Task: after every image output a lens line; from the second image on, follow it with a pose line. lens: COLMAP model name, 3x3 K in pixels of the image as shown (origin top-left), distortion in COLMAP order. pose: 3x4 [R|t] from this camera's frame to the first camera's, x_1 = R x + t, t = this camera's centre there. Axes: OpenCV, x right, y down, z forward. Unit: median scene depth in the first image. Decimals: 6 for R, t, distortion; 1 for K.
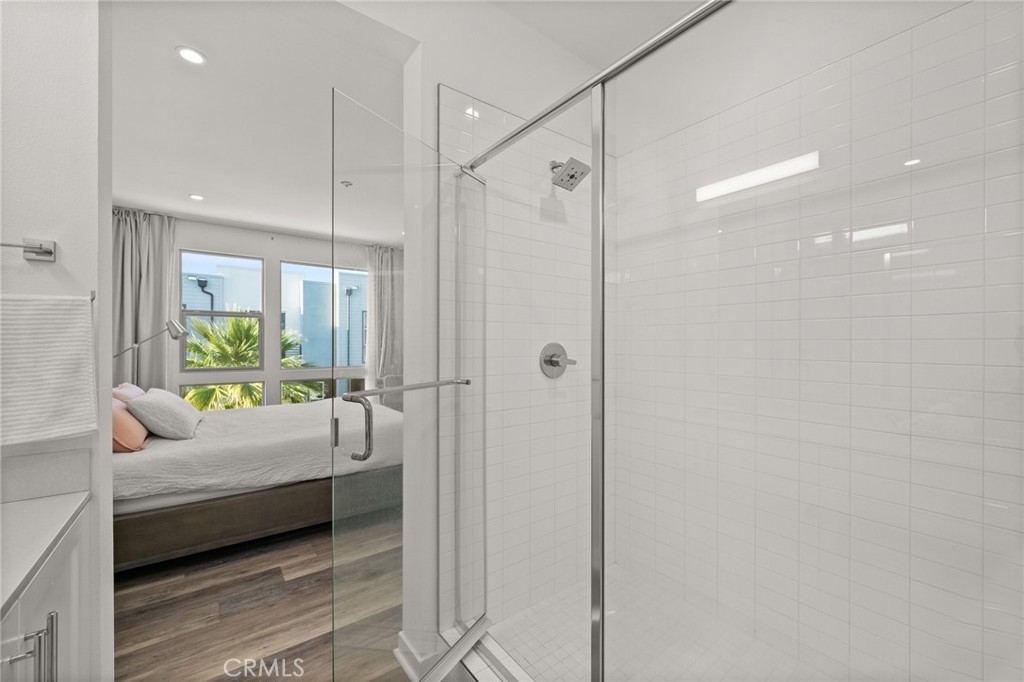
lens RADIAL K [[414.3, 0, 512.0], [0, 414.3, 341.0], [0, 0, 1]] dist [-0.000283, 0.000105]
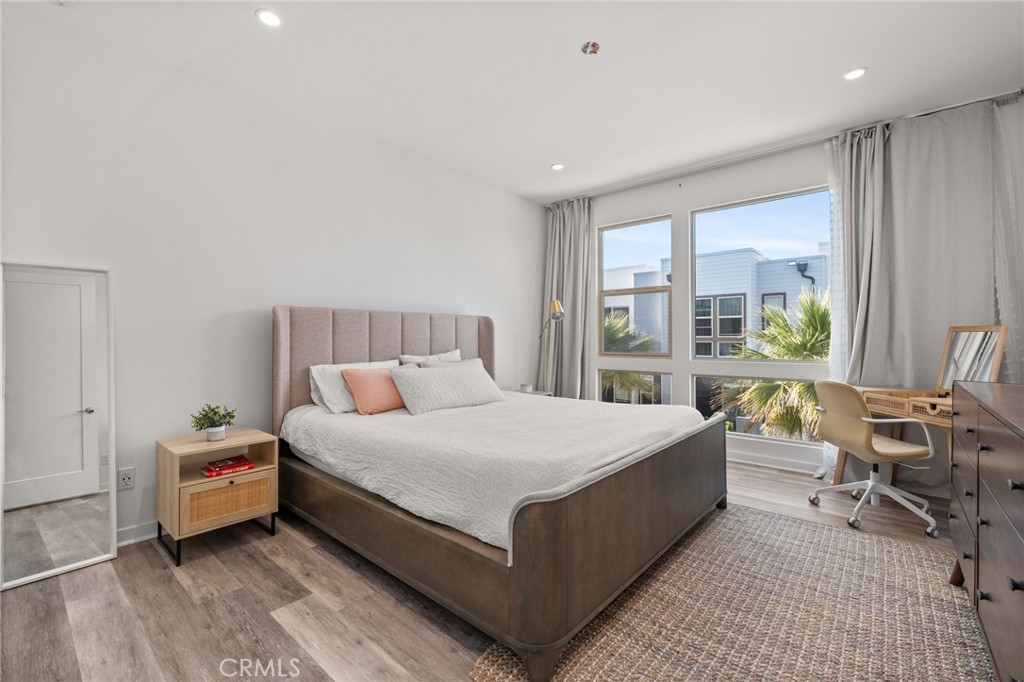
lens RADIAL K [[439.3, 0, 512.0], [0, 439.3, 341.0], [0, 0, 1]] dist [-0.000790, -0.000114]
pose [[0.206684, 0.003409, -0.978402, 0.158650], [0.007359, 0.999960, 0.005039, 0.032875], [0.978380, -0.008241, 0.206650, 0.585794]]
